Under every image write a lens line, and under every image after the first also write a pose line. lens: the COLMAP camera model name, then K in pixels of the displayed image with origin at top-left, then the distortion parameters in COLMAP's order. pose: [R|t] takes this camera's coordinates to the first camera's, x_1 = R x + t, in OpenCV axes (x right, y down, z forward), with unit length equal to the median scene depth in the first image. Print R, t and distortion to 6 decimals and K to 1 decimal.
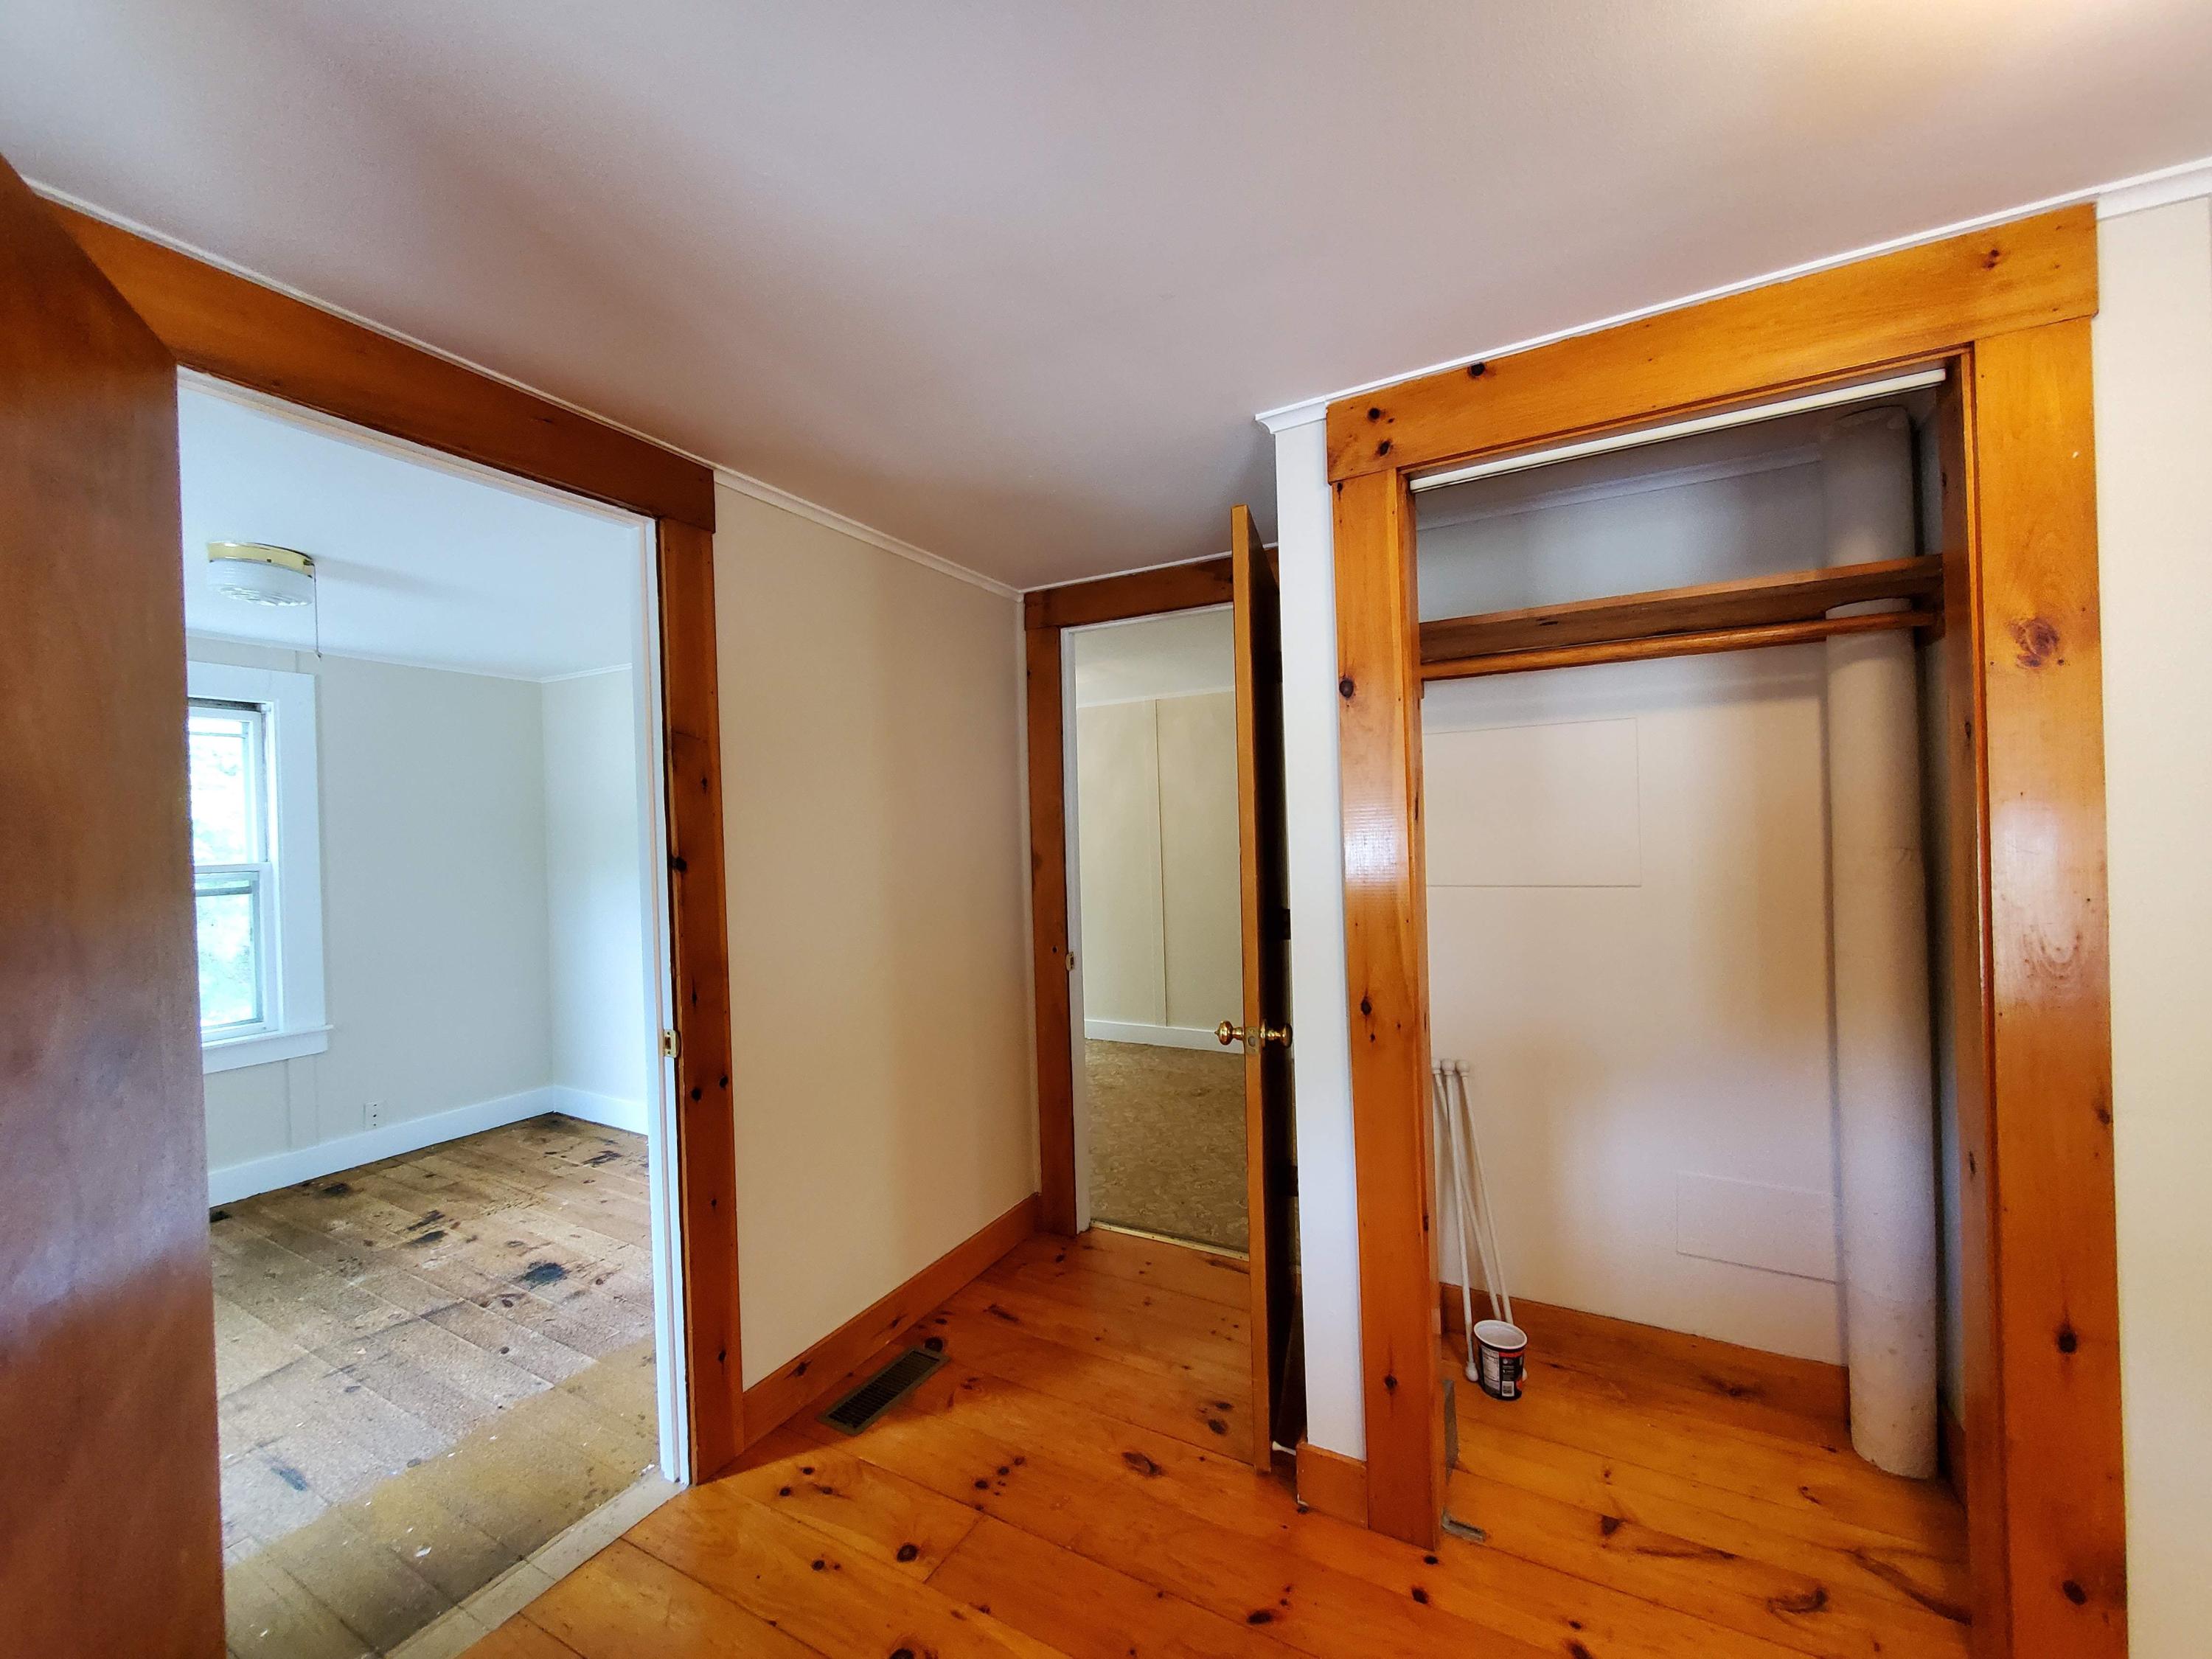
lens RADIAL K [[882.3, 0, 1104.1], [0, 882.3, 836.6], [0, 0, 1]] dist [-0.000533, -0.000237]
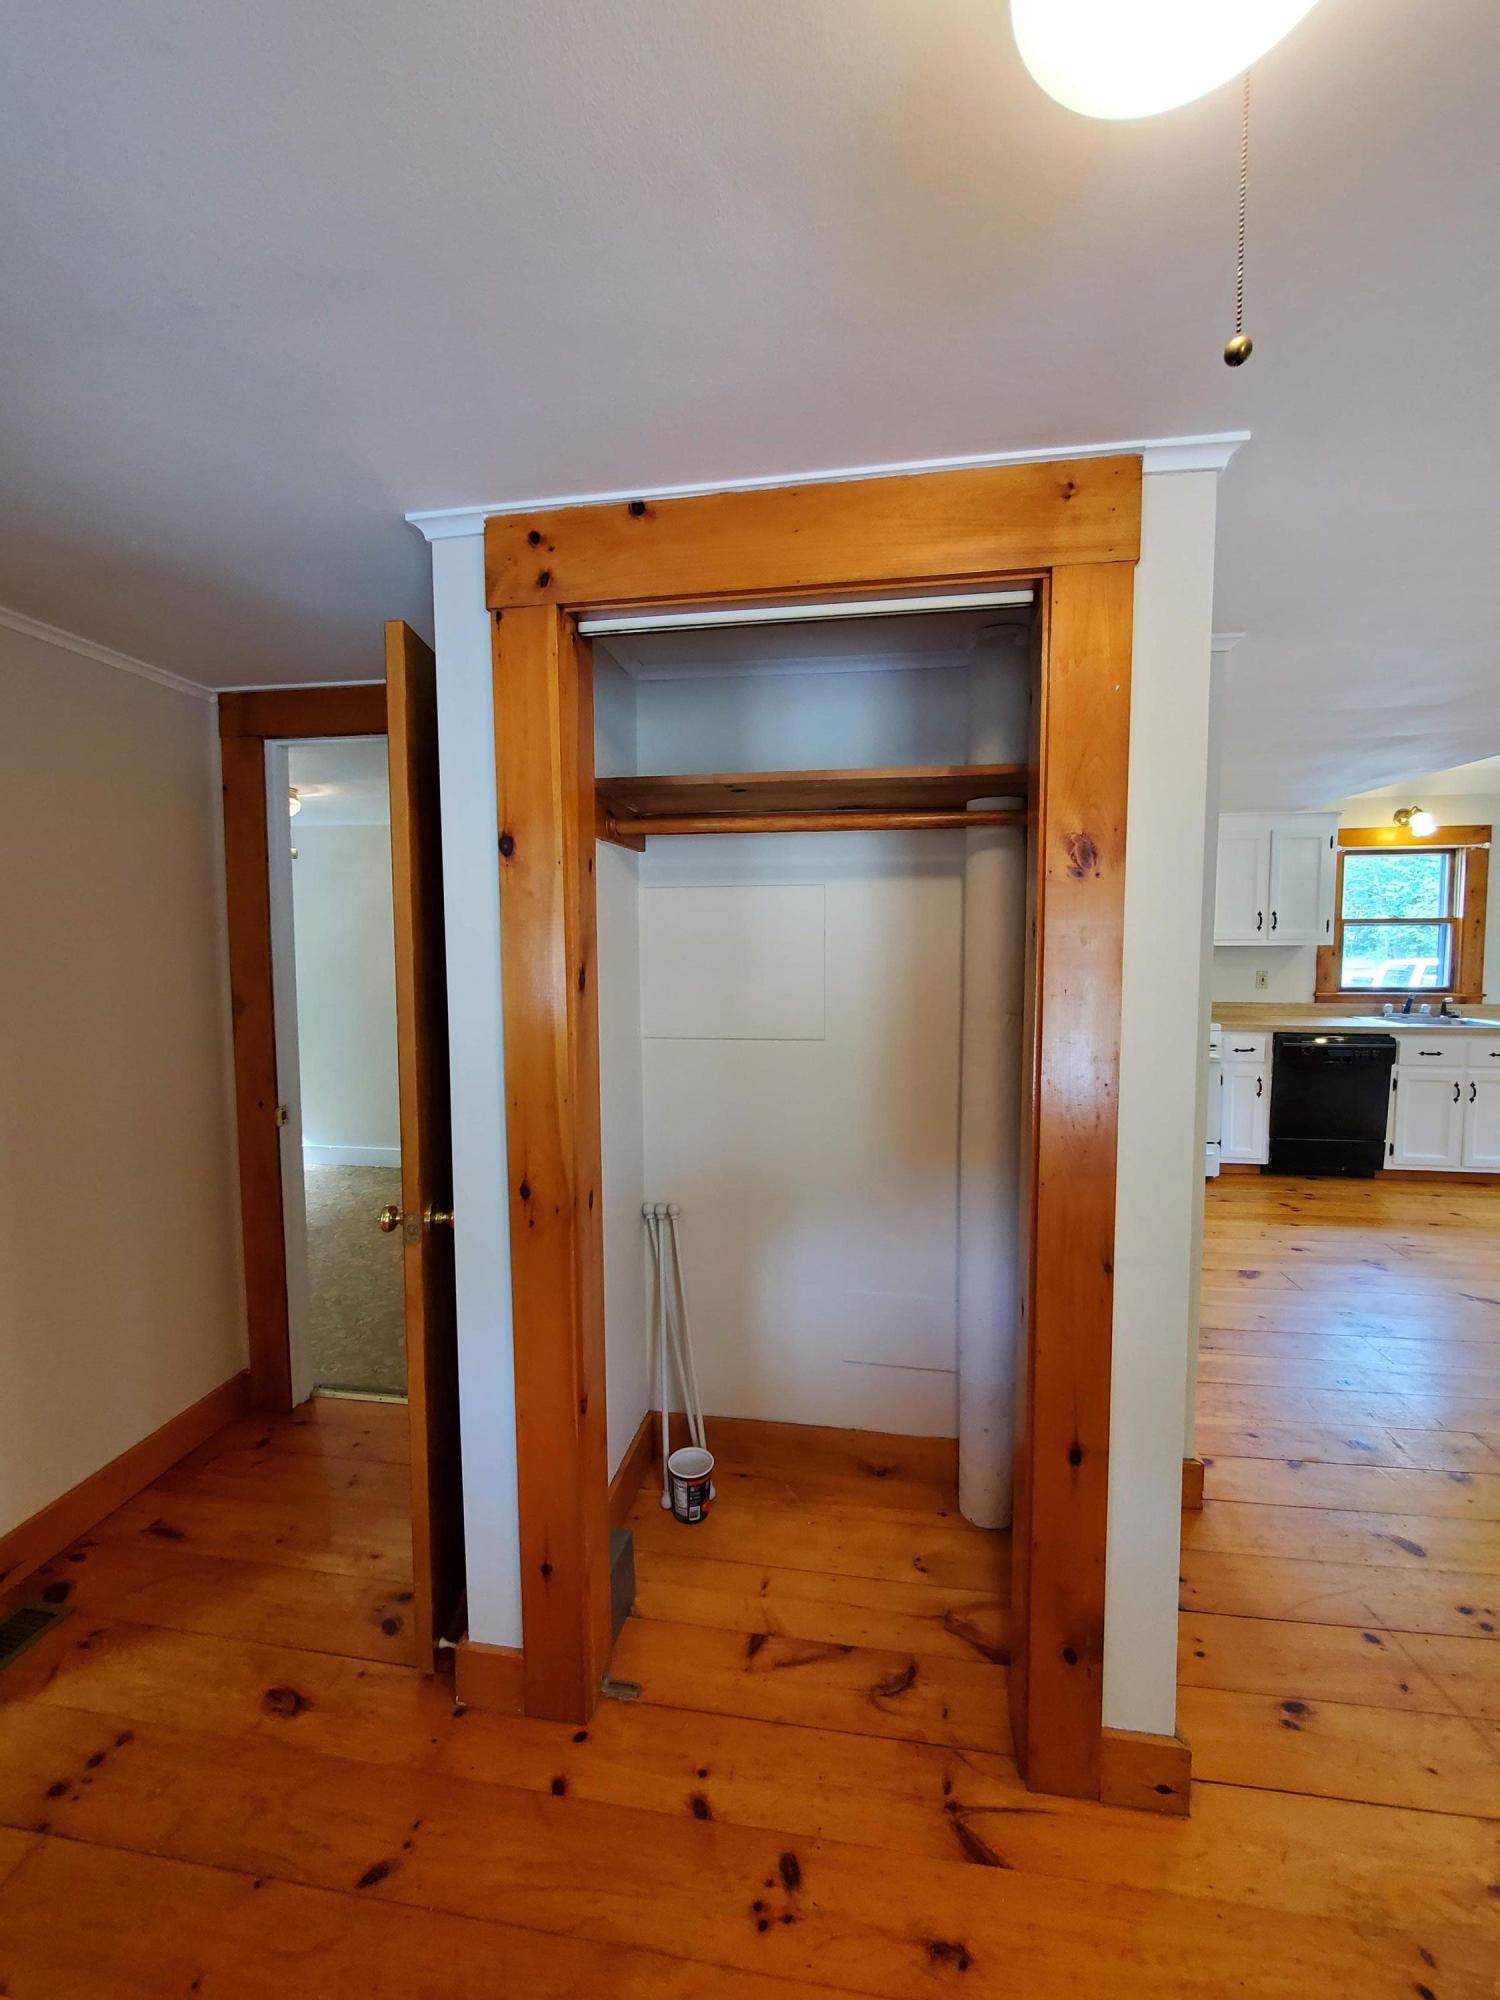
lens RADIAL K [[797.7, 0, 750.0], [0, 797.7, 1000.0], [0, 0, 1]] dist [-0.000533, -0.000237]
pose [[0.938247, -0.001293, 0.345963, 0.218991], [-0.021105, 0.997917, 0.060964, -0.063029], [-0.345321, -0.064500, 0.936265, 0.131983]]
